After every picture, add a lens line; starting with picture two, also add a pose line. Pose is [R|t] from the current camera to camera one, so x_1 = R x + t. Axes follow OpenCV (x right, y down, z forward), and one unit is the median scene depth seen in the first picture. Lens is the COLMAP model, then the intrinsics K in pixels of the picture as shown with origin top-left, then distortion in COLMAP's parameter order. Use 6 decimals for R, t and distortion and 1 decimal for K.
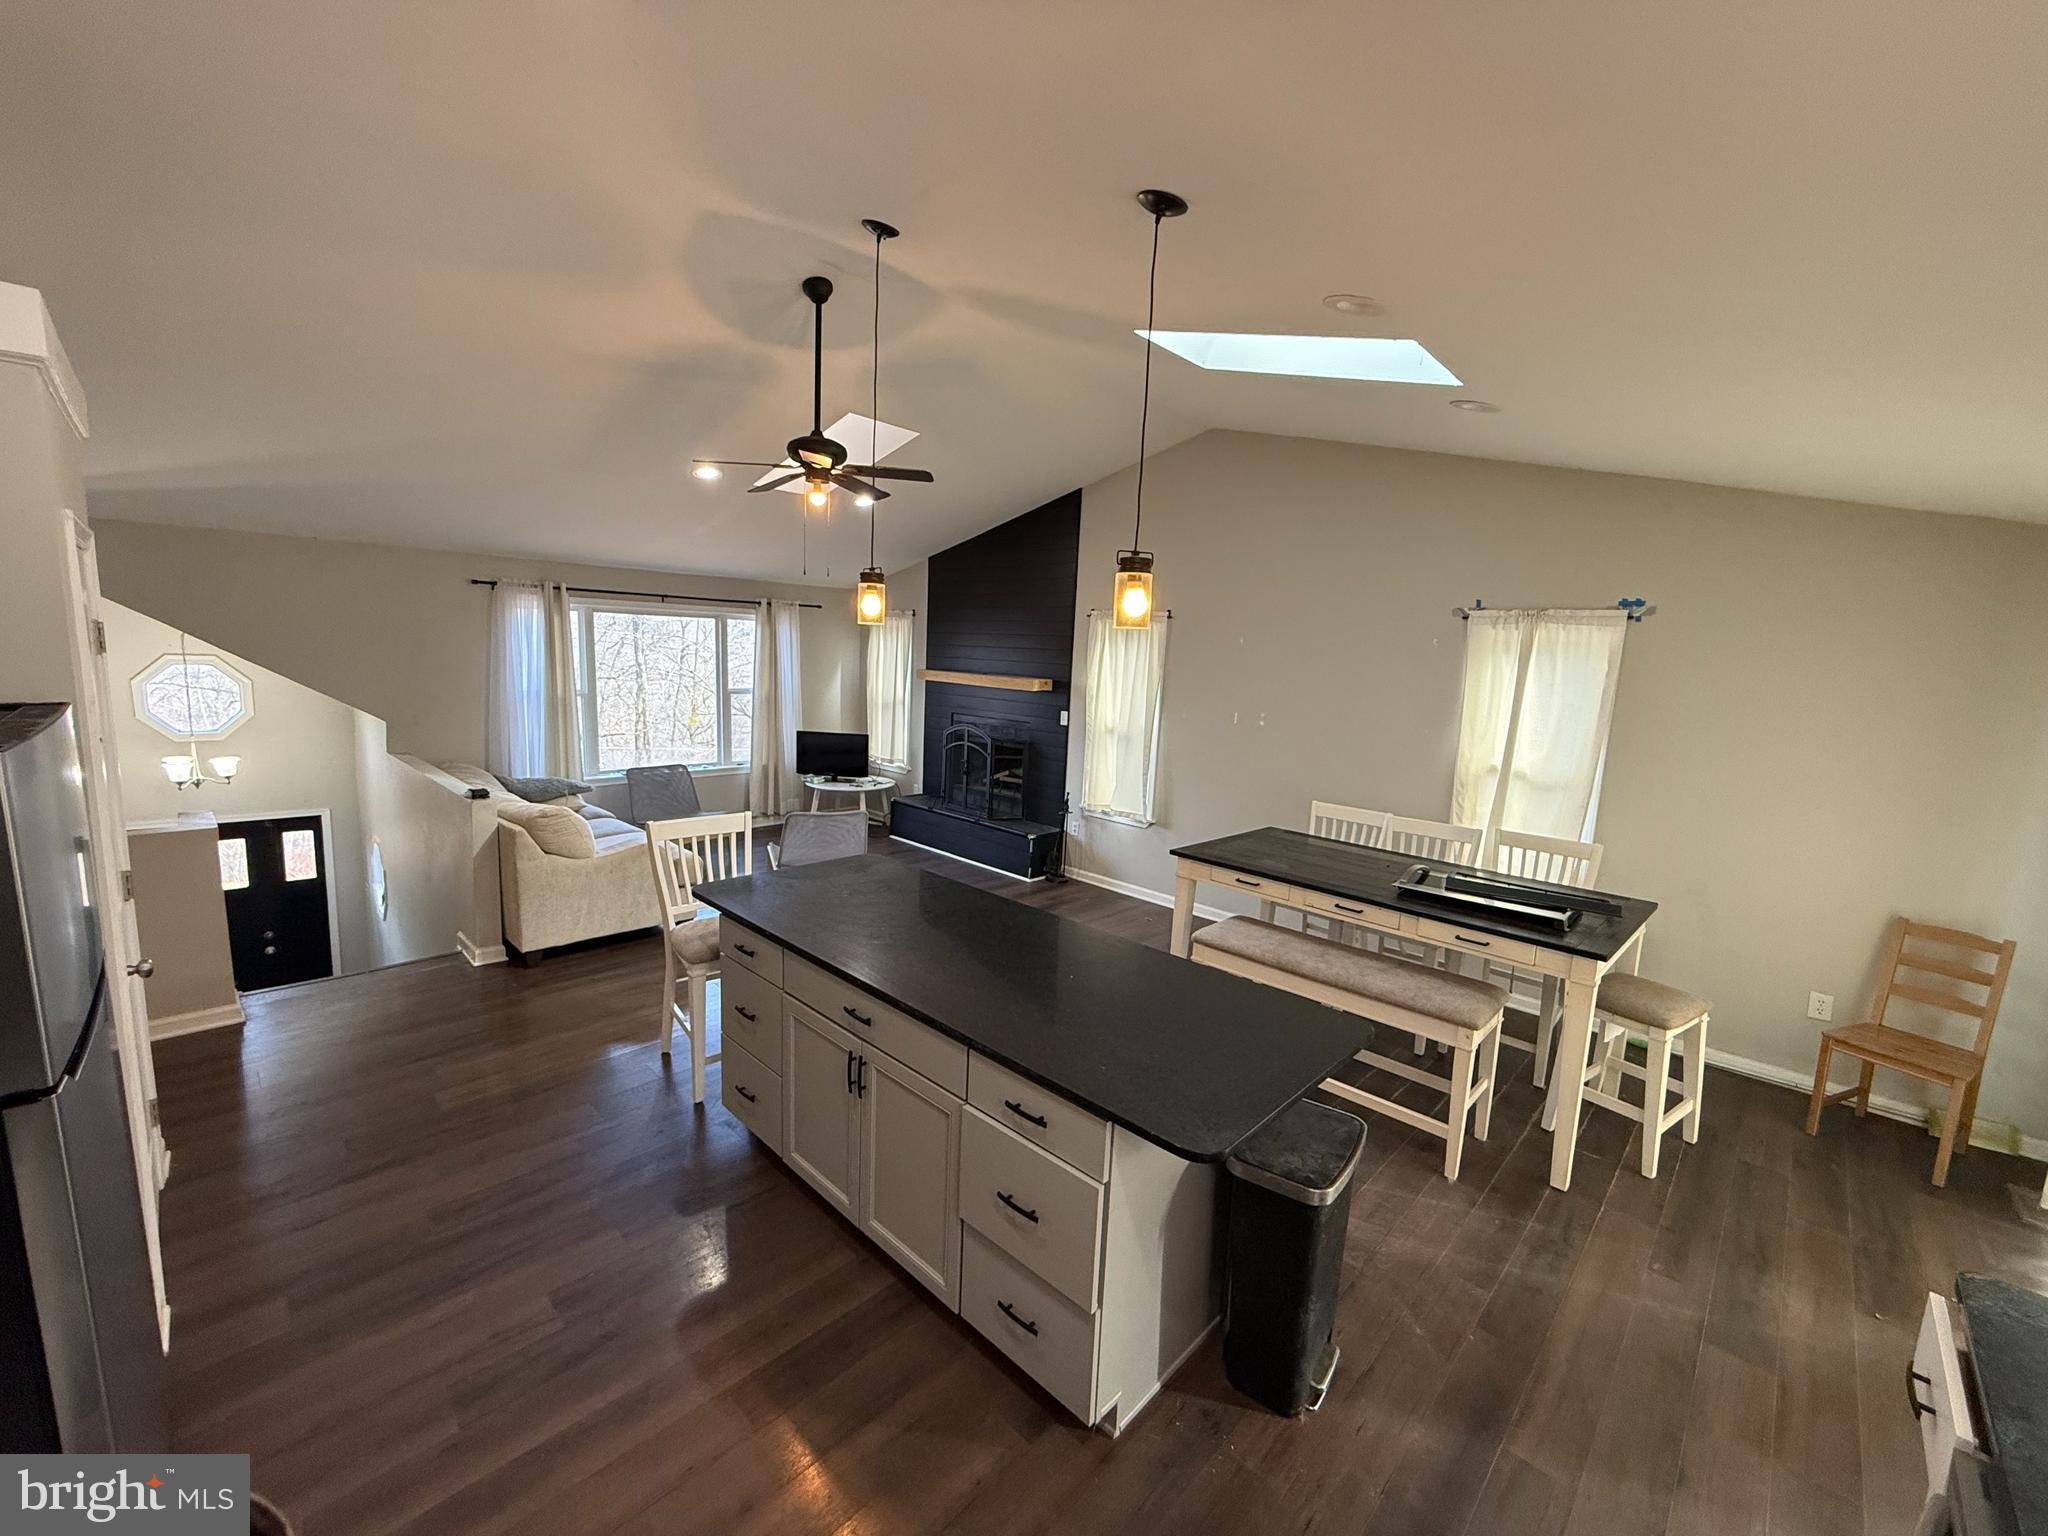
lens RADIAL K [[814.6, 0, 1024.0], [0, 814.6, 768.0], [0, 0, 1]] dist [0.000802, 0.000005]
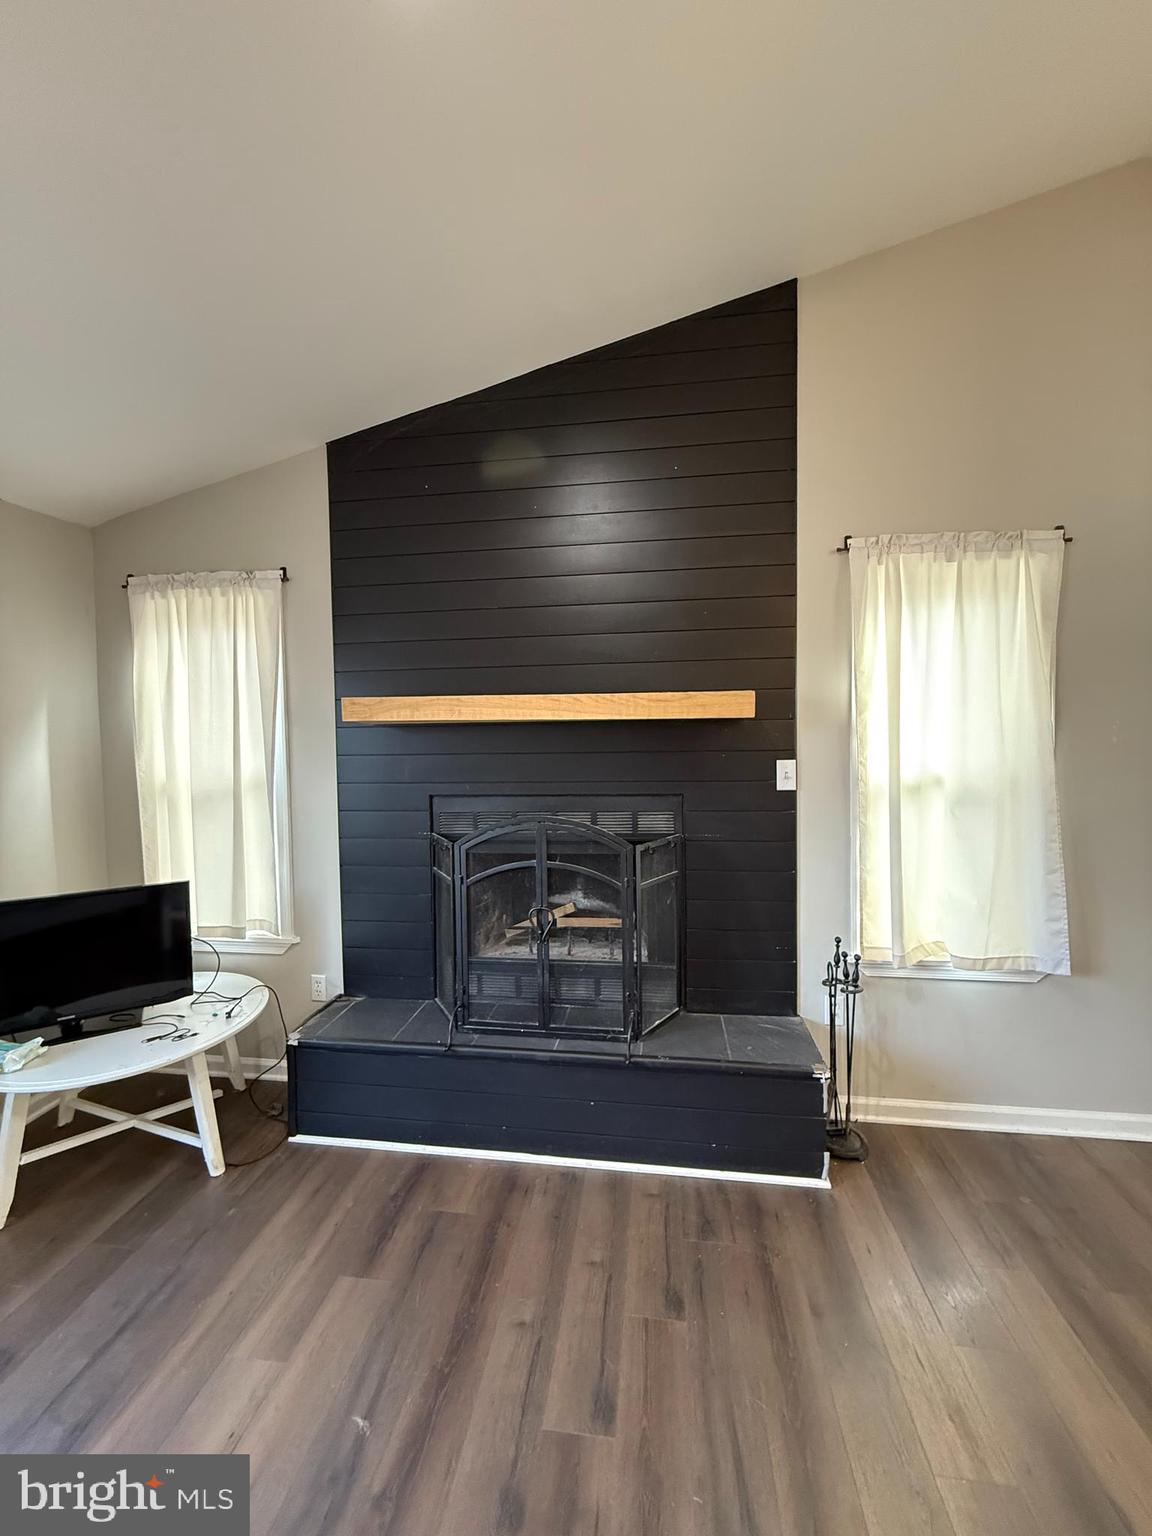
lens RADIAL K [[610.9, 0, 576.0], [0, 610.9, 768.0], [0, 0, 1]] dist [0.000802, 0.000005]
pose [[0.807530, -0.083992, 0.583816, -0.215509], [0.137363, 0.989373, -0.047662, -0.056613], [-0.573609, 0.118683, 0.810486, 0.689512]]
